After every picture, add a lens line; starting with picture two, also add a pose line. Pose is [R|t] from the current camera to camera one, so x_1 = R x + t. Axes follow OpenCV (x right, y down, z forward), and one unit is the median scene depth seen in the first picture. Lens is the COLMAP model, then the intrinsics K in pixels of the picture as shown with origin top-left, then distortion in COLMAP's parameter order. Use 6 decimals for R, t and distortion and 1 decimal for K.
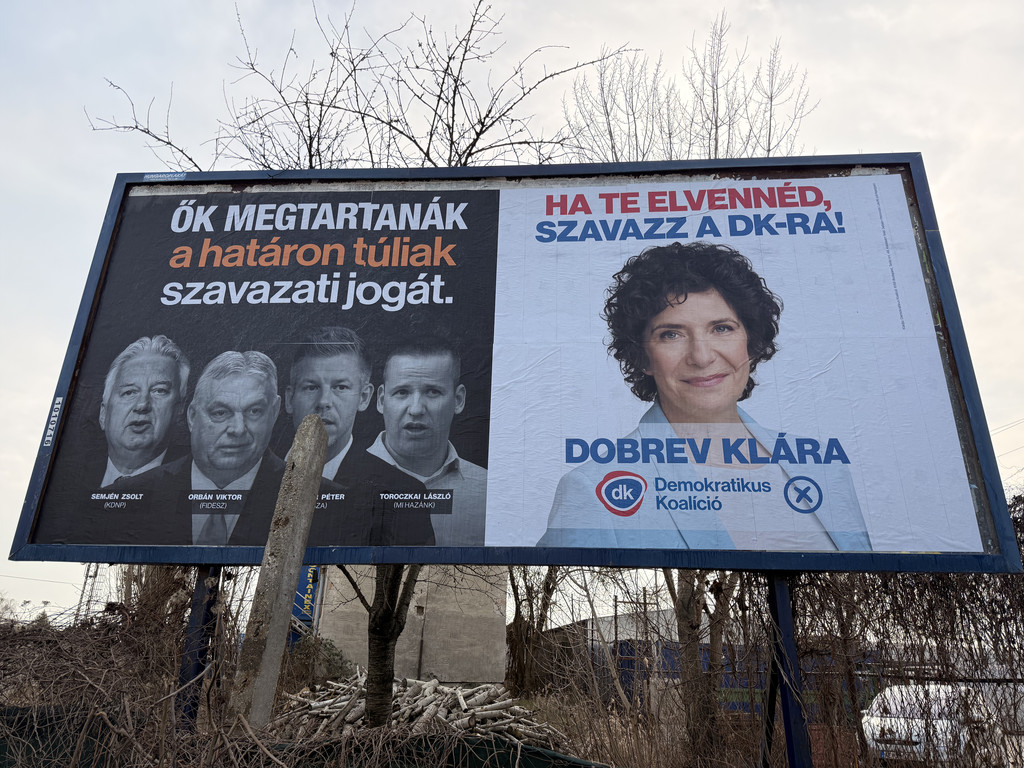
lens RADIAL K [[730.2, 0, 509.7], [0, 730.2, 389.2], [0, 0, 1]] dist [0.008996, -0.007080]
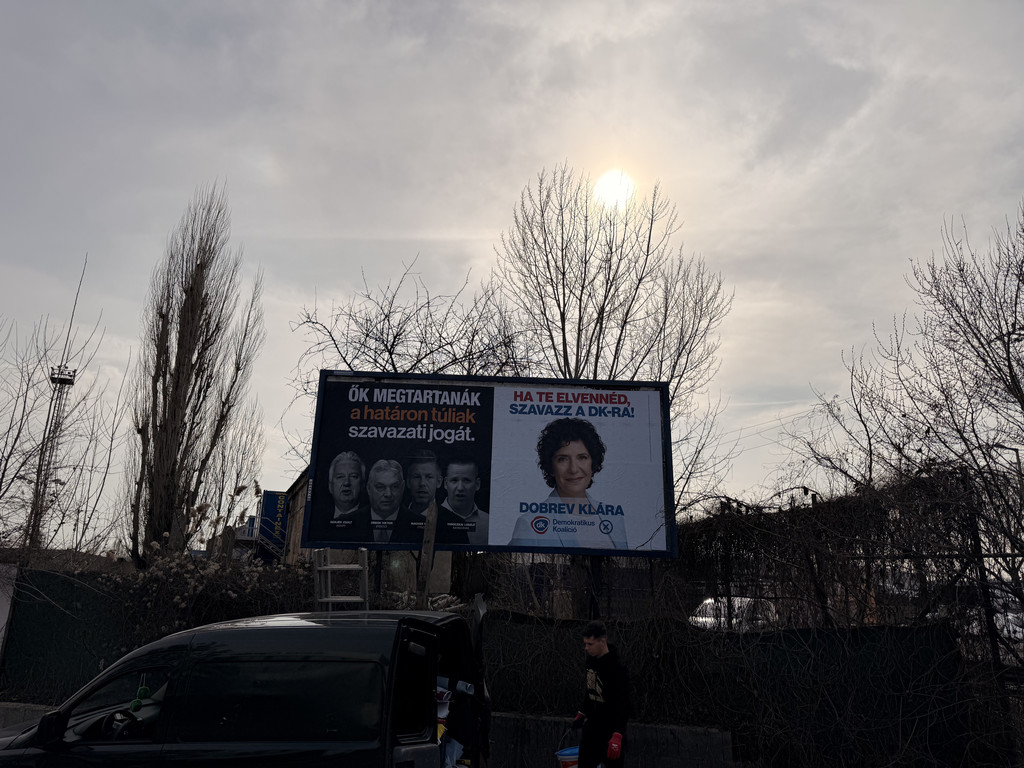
lens RADIAL K [[703.5, 0, 513.3], [0, 703.5, 380.1], [0, 0, 1]] dist [0.026401, 0.000451]
pose [[0.993503, 0.034496, 0.108452, -0.205248], [-0.044020, 0.995262, 0.086688, -0.512935], [-0.104947, -0.090899, 0.990315, -1.266343]]
